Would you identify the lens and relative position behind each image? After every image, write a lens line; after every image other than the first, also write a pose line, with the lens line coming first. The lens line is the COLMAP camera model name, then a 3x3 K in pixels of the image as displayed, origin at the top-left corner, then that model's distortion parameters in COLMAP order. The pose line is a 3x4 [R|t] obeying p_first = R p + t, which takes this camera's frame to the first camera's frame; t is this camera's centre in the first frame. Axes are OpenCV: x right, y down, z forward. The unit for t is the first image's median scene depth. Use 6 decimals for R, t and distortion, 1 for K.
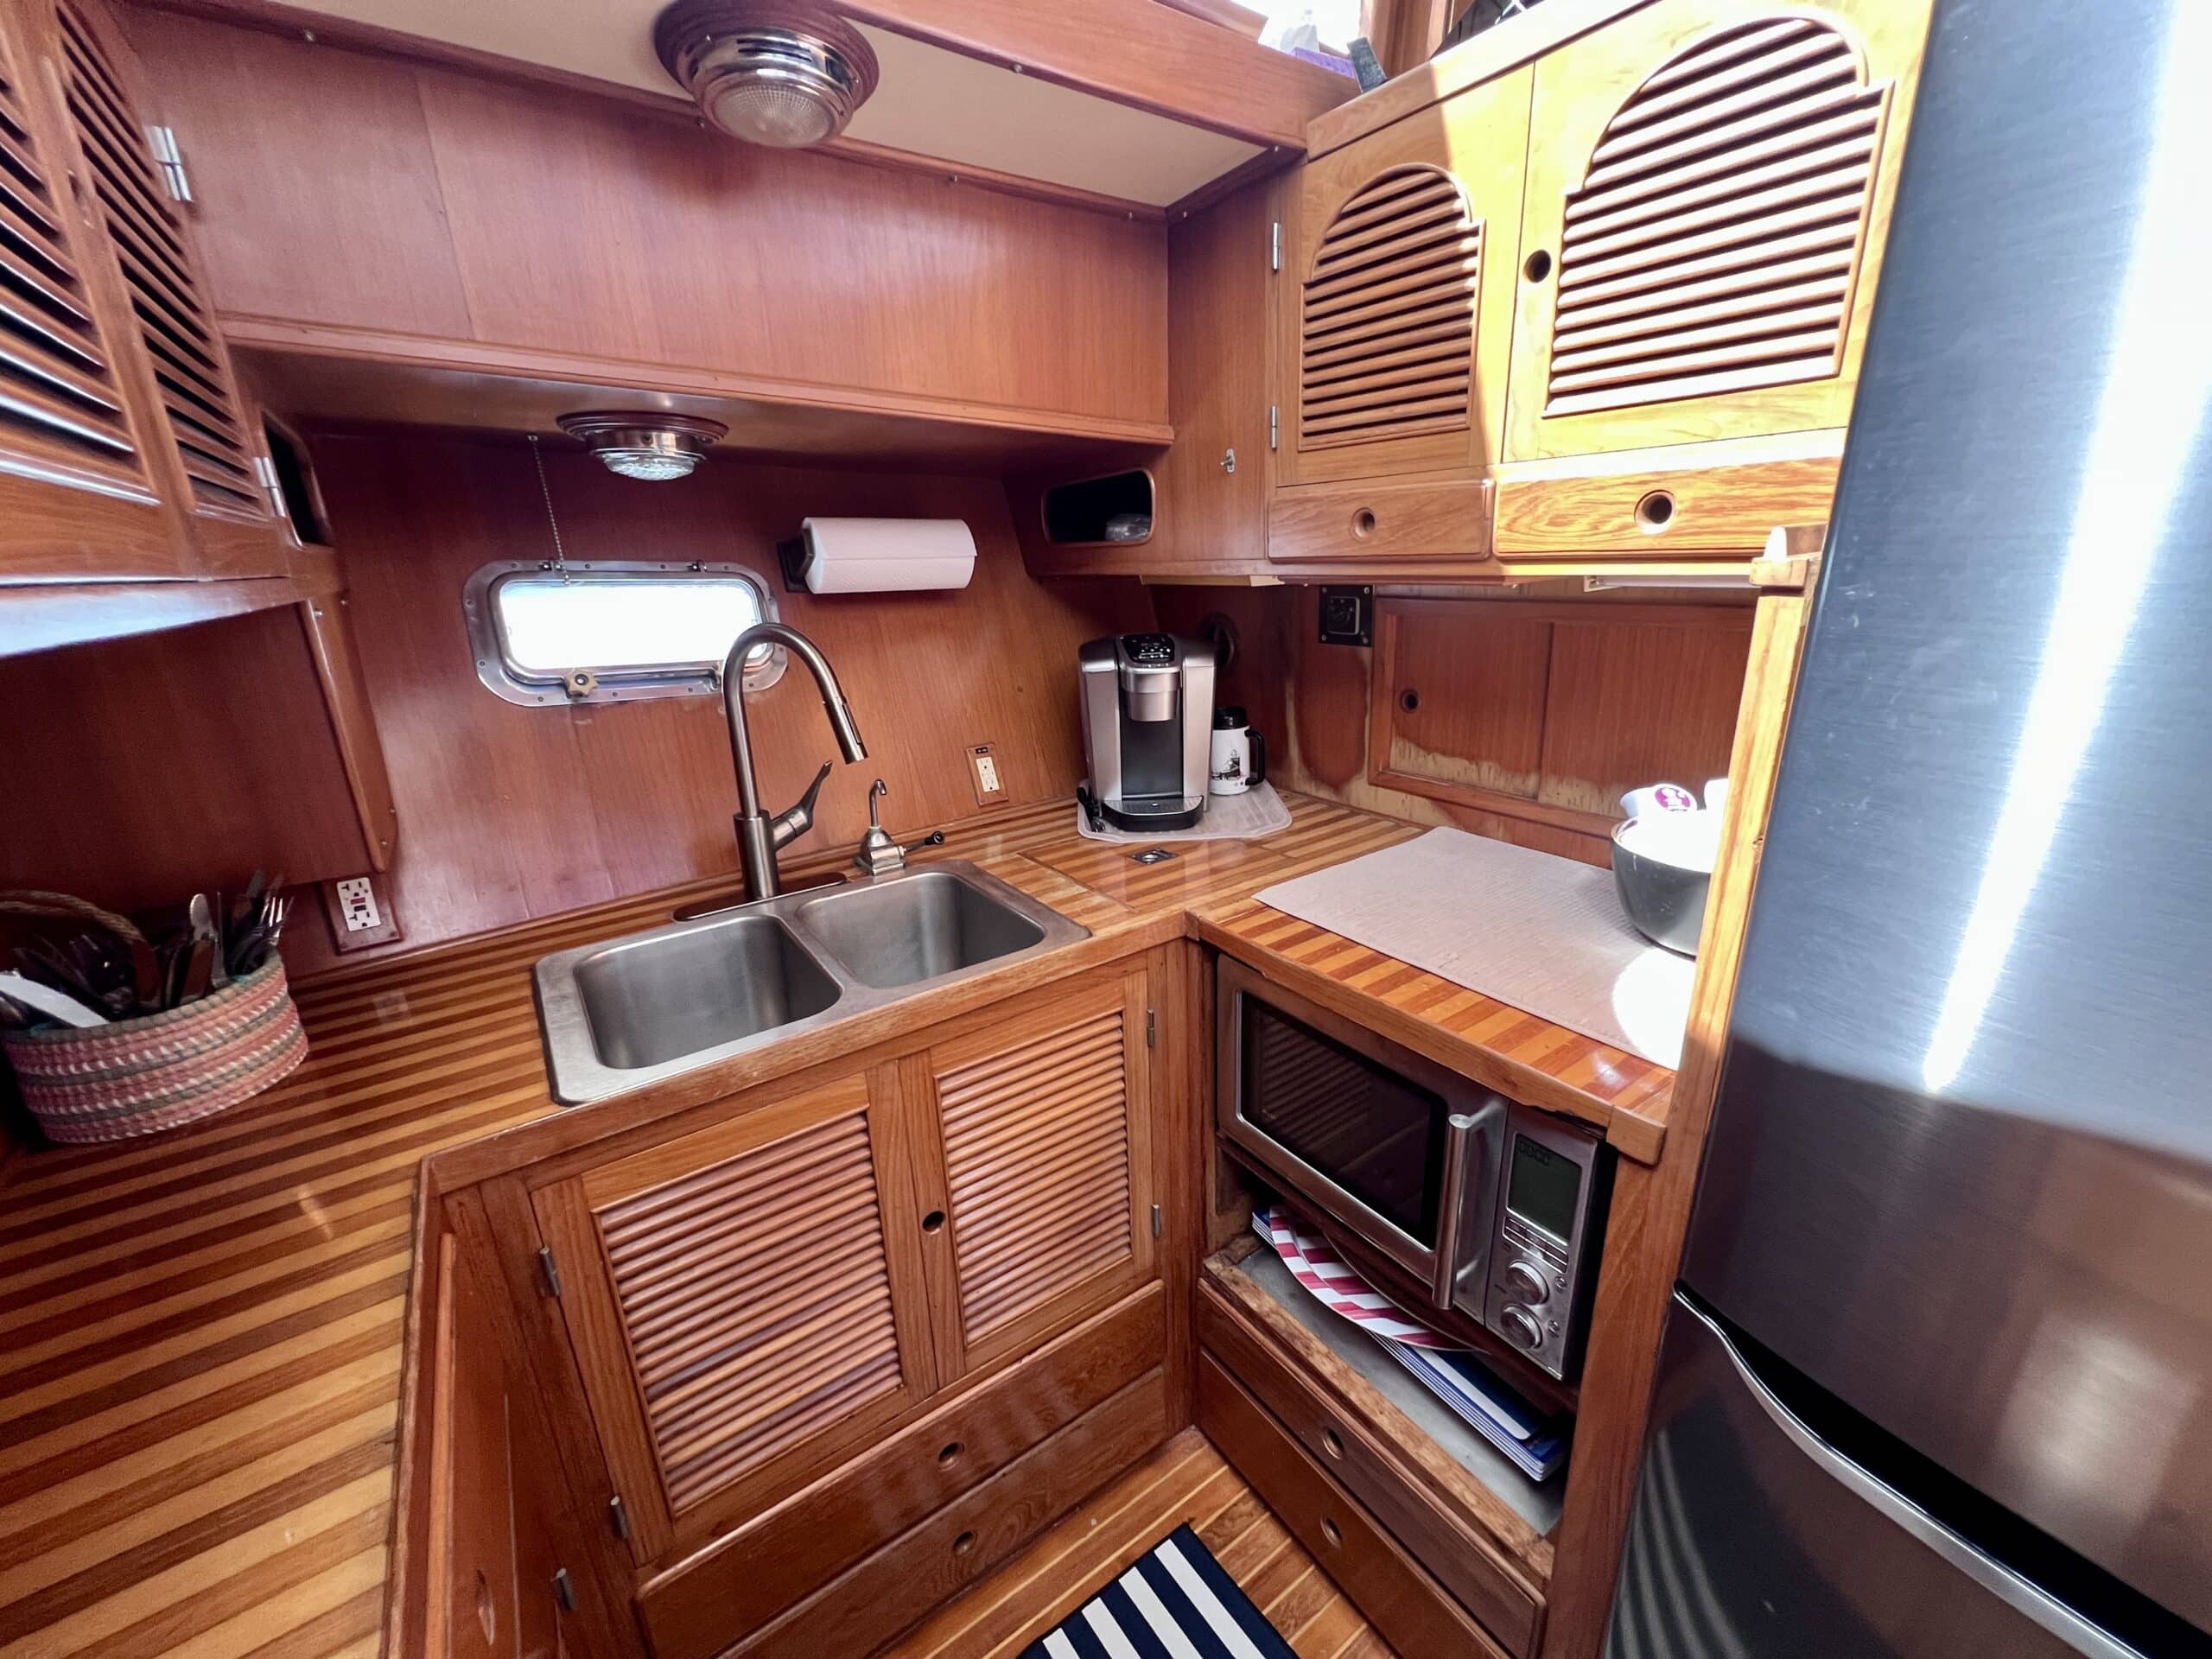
lens RADIAL K [[893.1, 0, 1107.1], [0, 893.1, 835.0], [0, 0, 1]] dist [-0.000737, 0.000334]
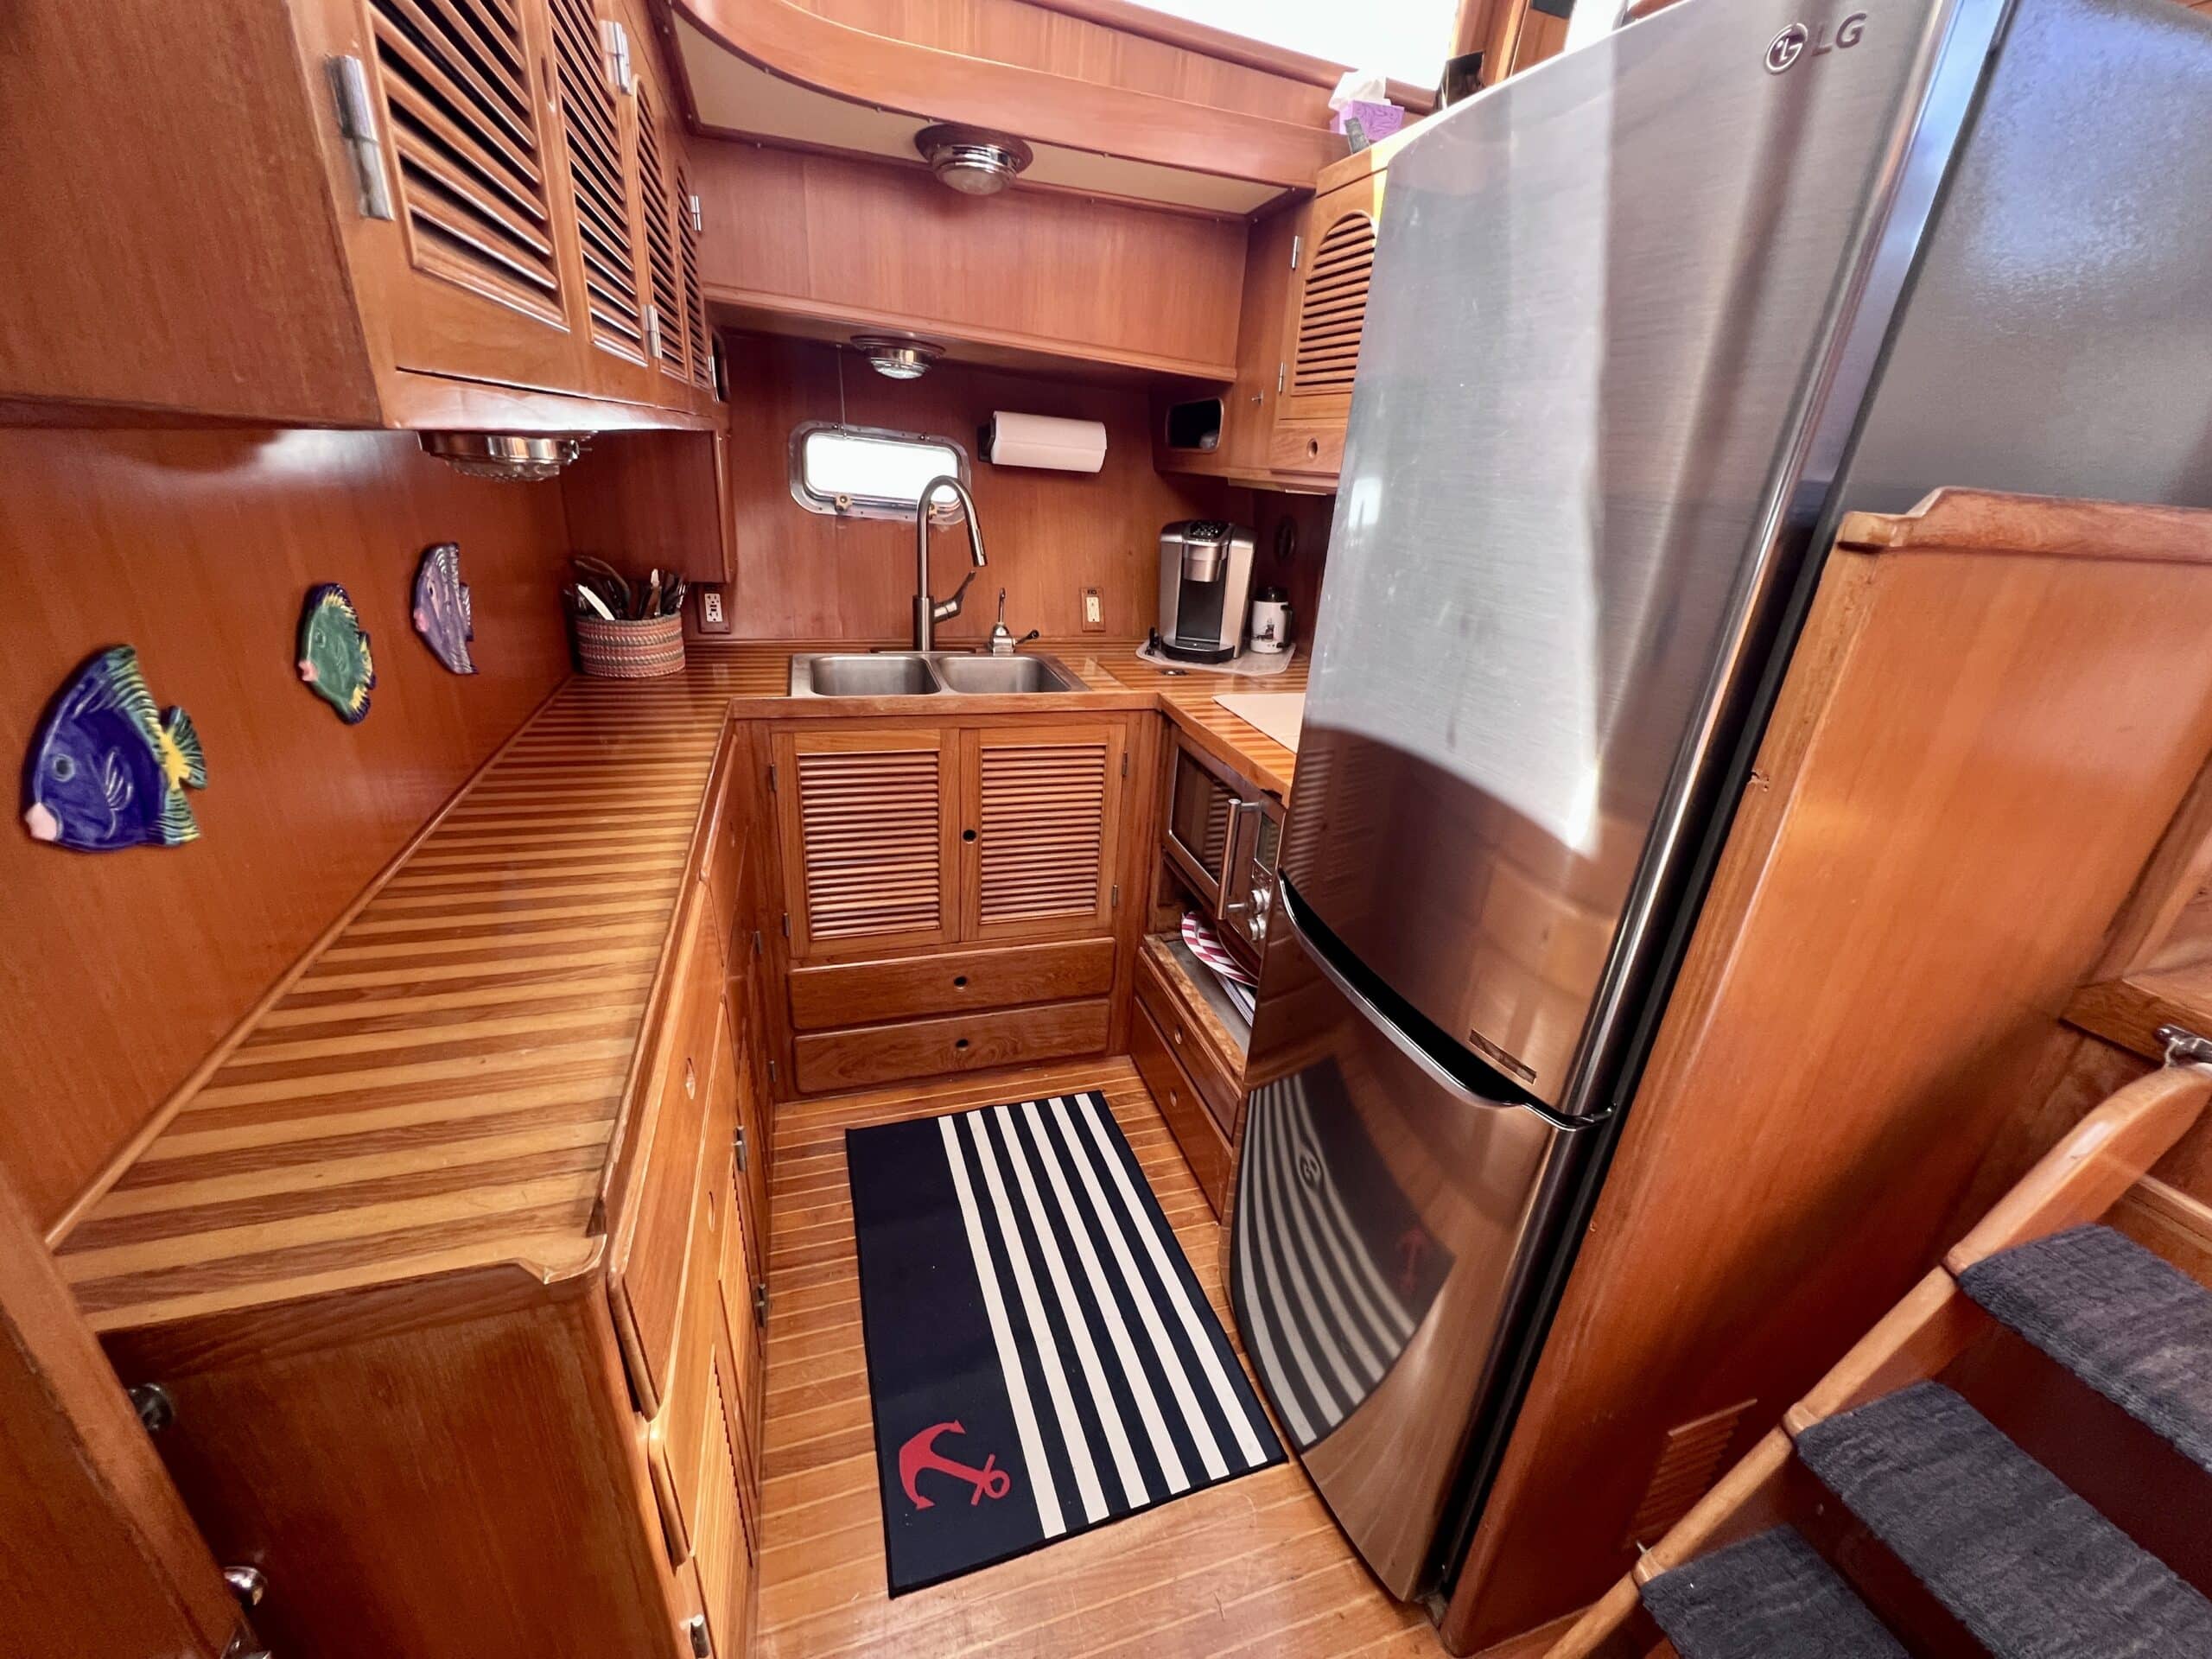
lens RADIAL K [[893.1, 0, 1107.1], [0, 893.1, 835.0], [0, 0, 1]] dist [-0.000737, 0.000334]
pose [[0.948655, 0.206482, -0.239624, 0.408811], [-0.184805, 0.976610, 0.109907, 0.165420], [0.256713, -0.059980, 0.964625, -0.519620]]
